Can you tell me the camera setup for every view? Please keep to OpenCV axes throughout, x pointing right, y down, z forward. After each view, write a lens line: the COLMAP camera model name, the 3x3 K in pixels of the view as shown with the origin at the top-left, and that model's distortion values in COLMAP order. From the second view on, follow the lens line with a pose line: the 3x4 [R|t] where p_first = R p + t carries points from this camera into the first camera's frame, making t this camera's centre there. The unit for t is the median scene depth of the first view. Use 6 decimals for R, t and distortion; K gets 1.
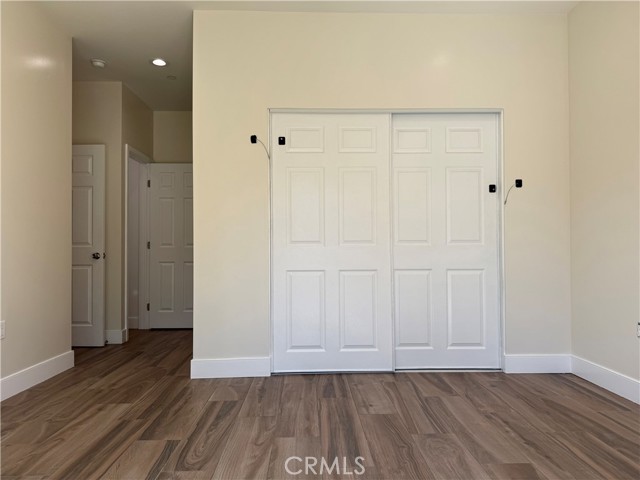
lens RADIAL K [[451.7, 0, 319.9], [0, 451.7, 240.3], [0, 0, 1]] dist [0.031178, -0.048589]
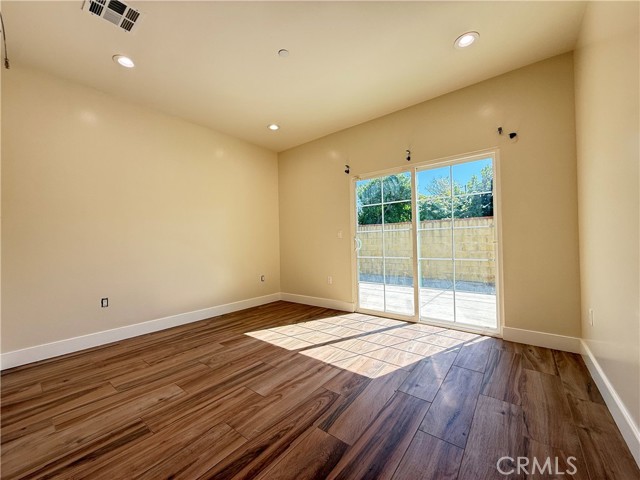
lens RADIAL K [[258.0, 0, 320.5], [0, 258.0, 241.9], [0, 0, 1]] dist [0.004001, 0.000361]
pose [[-0.770039, 0.023092, 0.637579, -0.675044], [0.010613, 0.999670, -0.023389, -0.008910], [-0.637909, -0.011244, -0.770030, 1.374726]]
